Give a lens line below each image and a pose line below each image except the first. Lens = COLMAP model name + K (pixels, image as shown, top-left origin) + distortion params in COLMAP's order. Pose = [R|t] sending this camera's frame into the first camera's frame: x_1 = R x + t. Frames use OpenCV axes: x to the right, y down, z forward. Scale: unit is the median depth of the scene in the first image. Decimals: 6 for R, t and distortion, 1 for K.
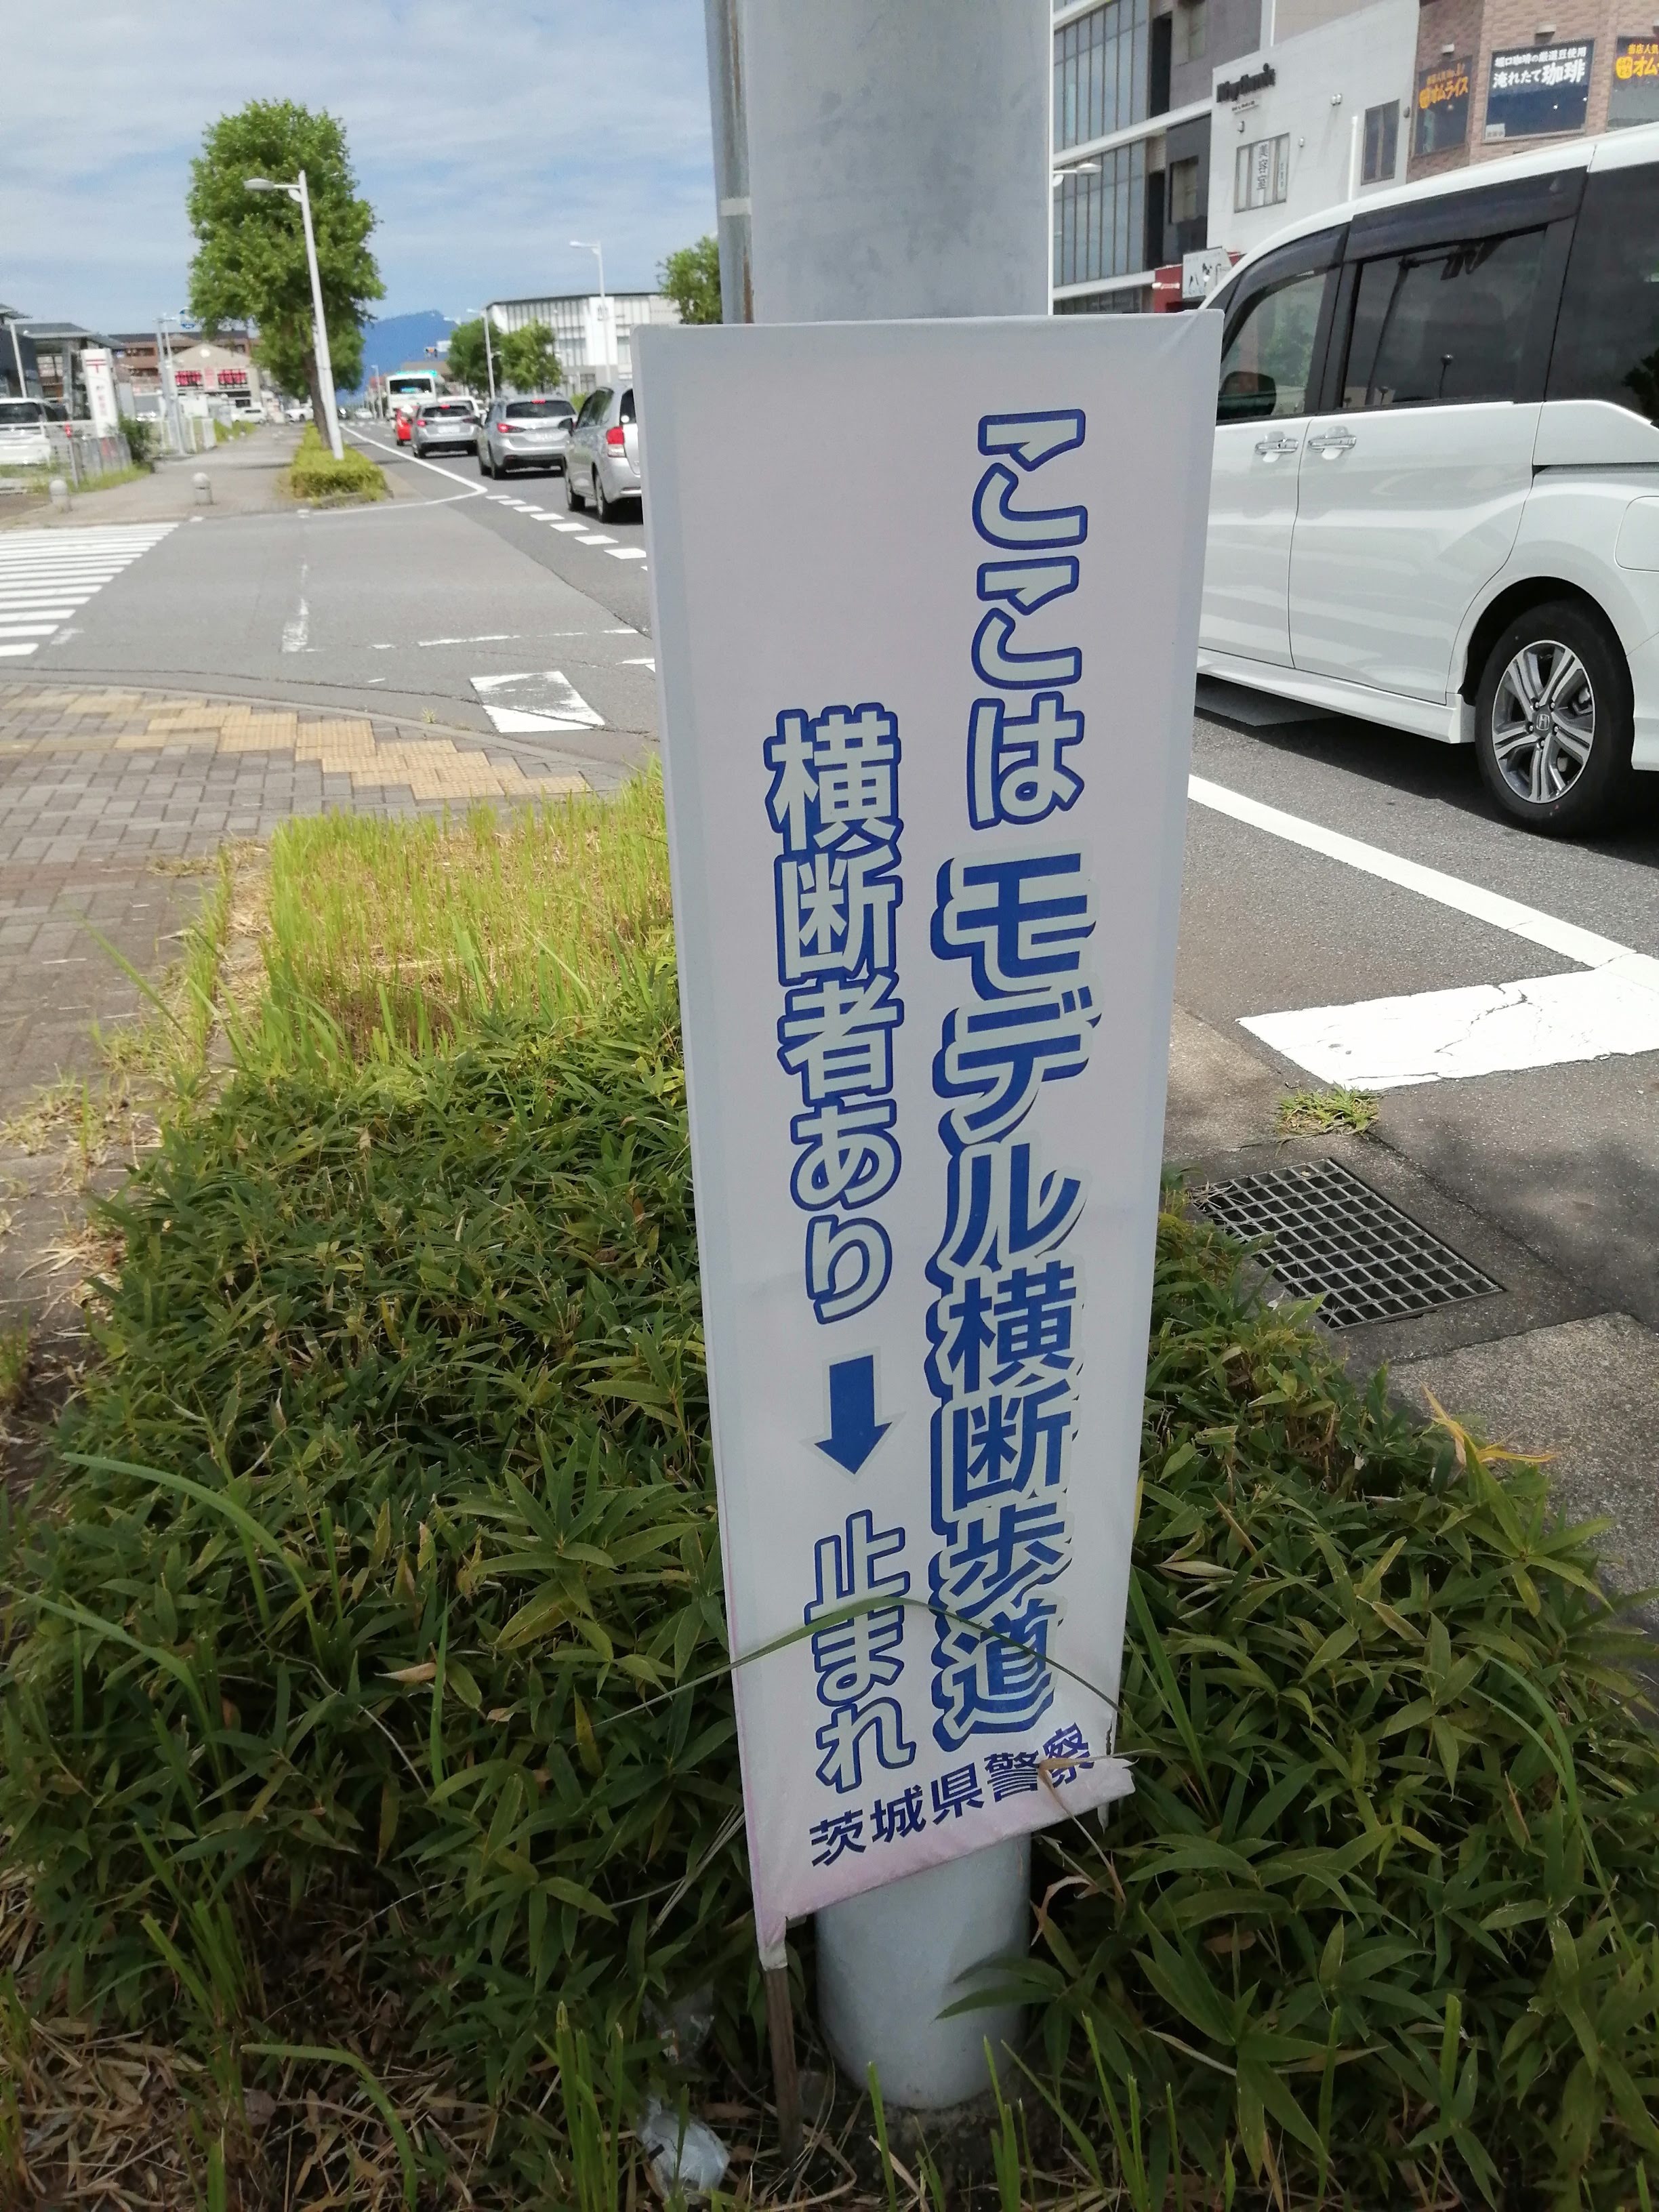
lens RADIAL K [[1744.1, 0, 820.7], [0, 1744.1, 1089.3], [0, 0, 1]] dist [0.033343, -0.052416]
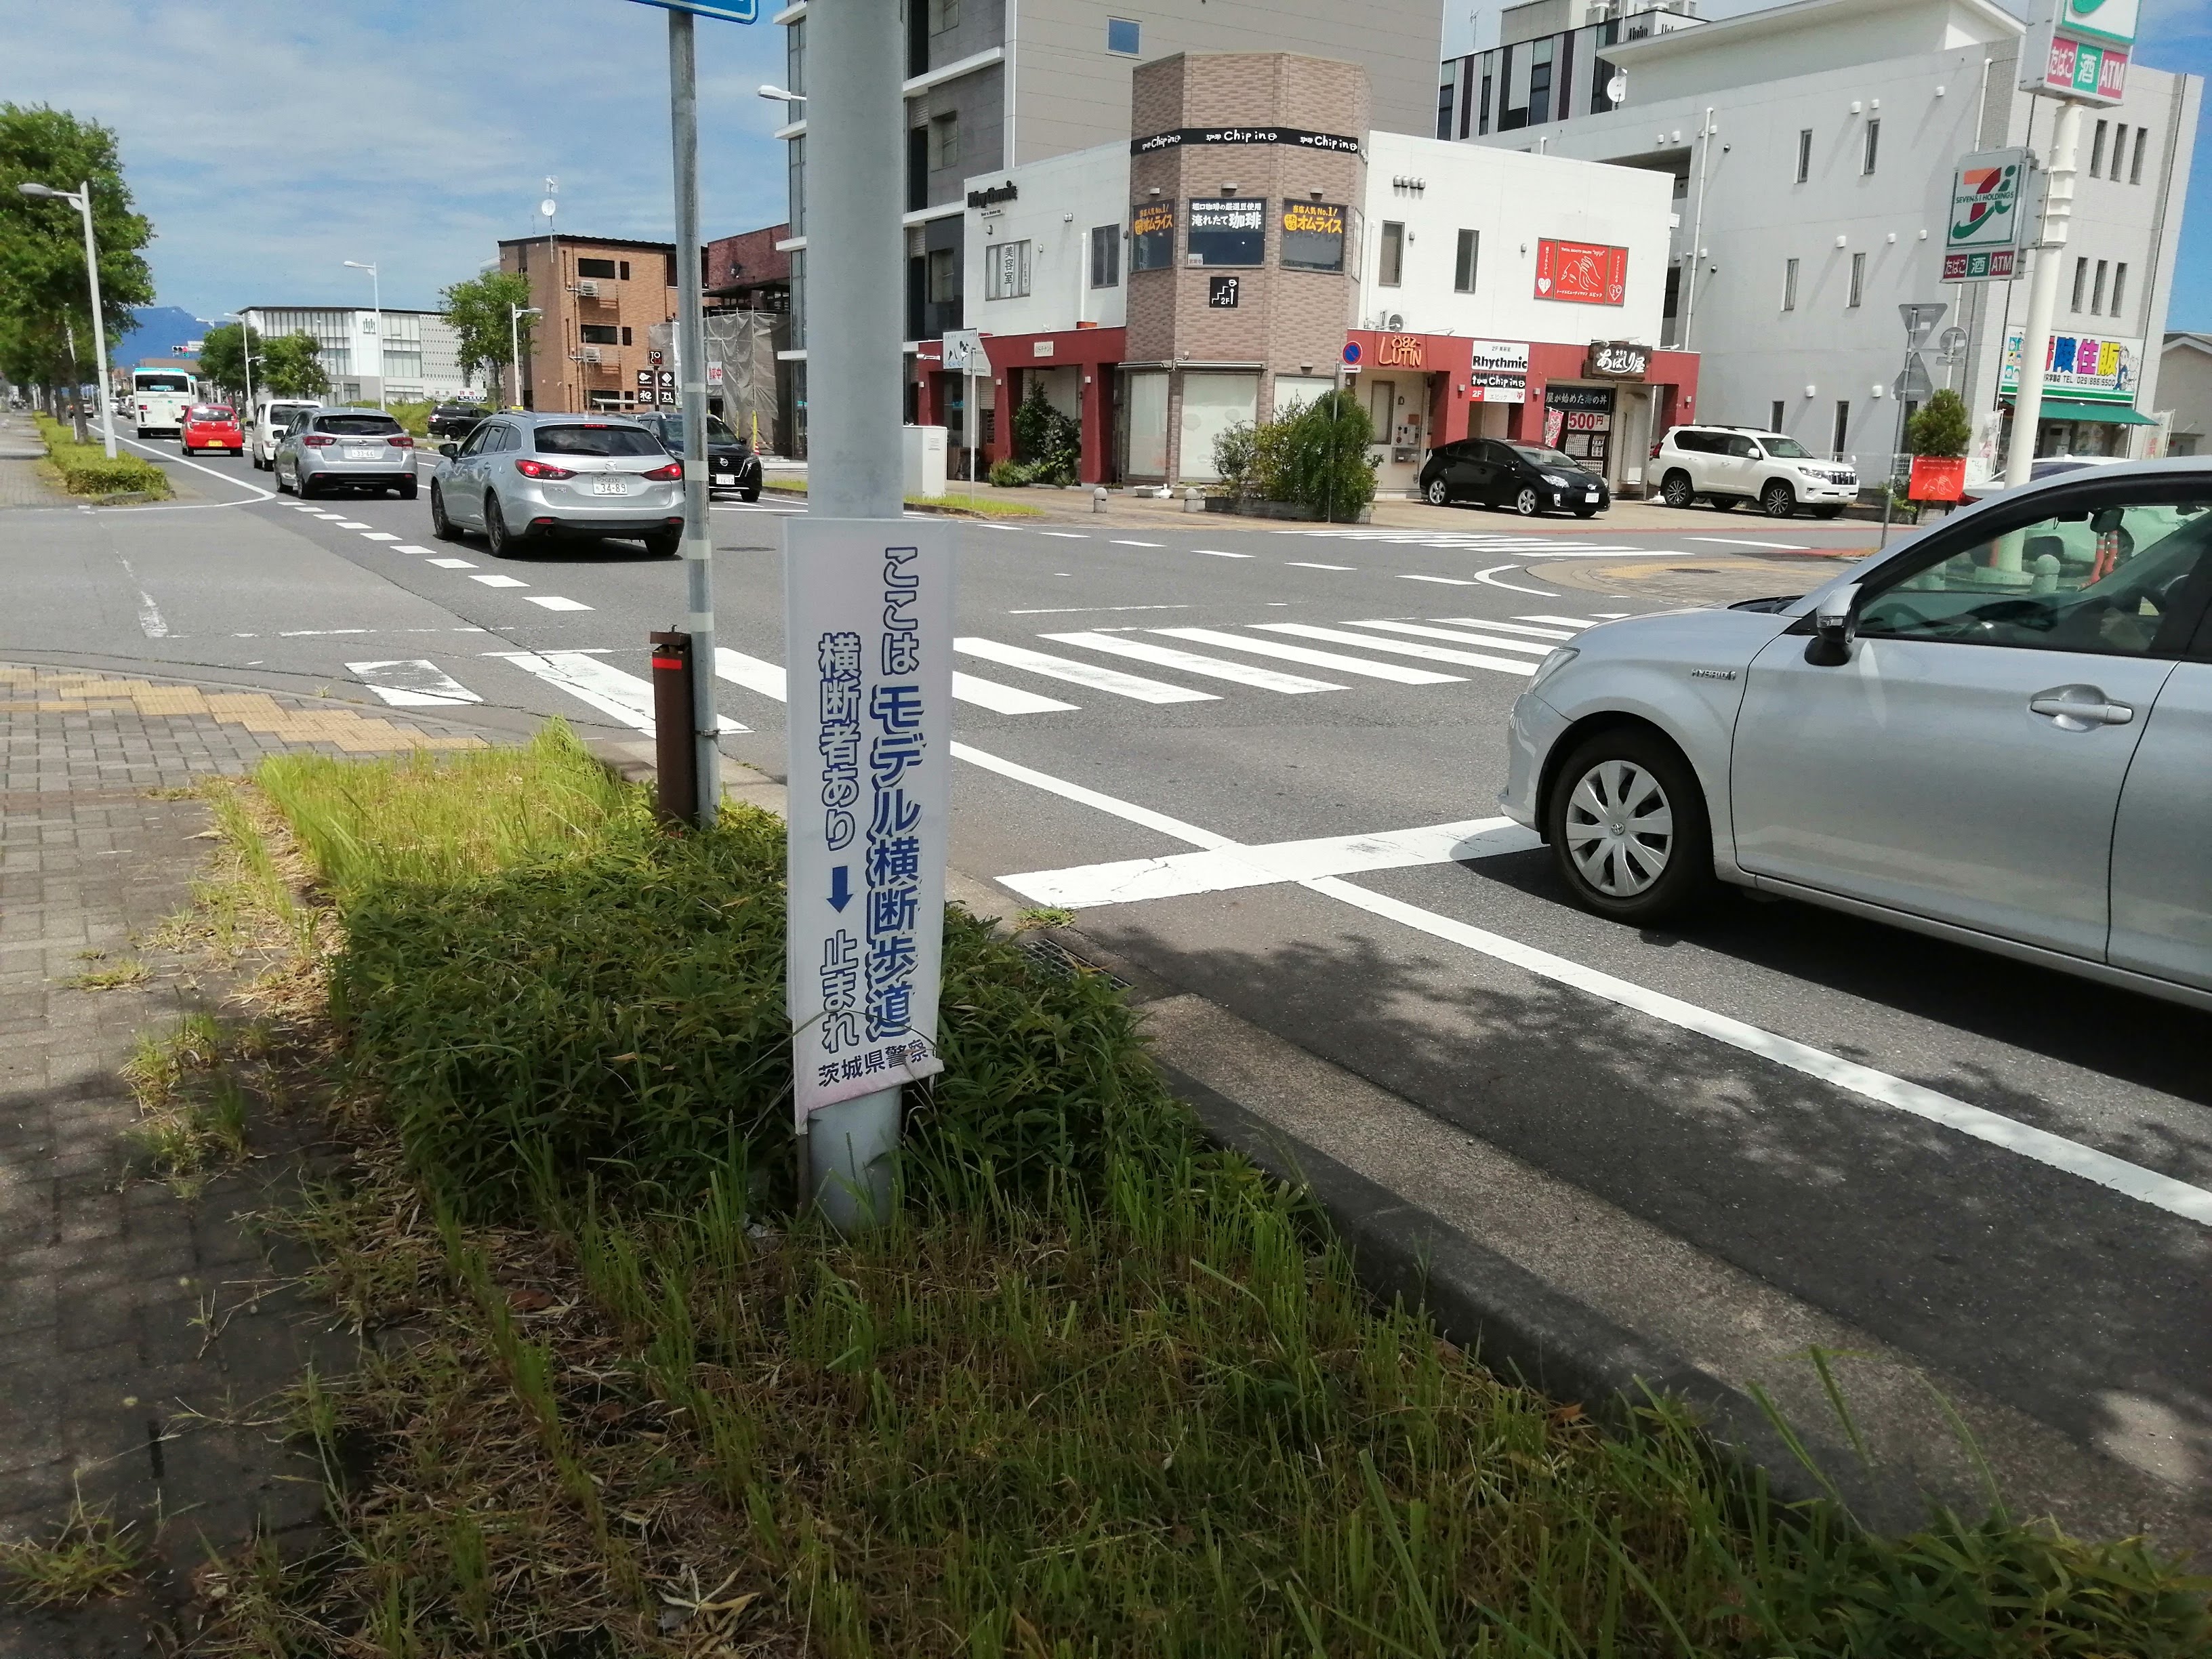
lens RADIAL K [[1744.1, 0, 1108.0], [0, 1744.1, 829.0], [0, 0, 1]] dist [0.033343, -0.052416]
pose [[0.958850, 0.004230, 0.283882, -0.106169], [0.040013, 0.987896, -0.149869, 0.155666], [-0.281080, 0.155061, 0.947075, -0.514421]]
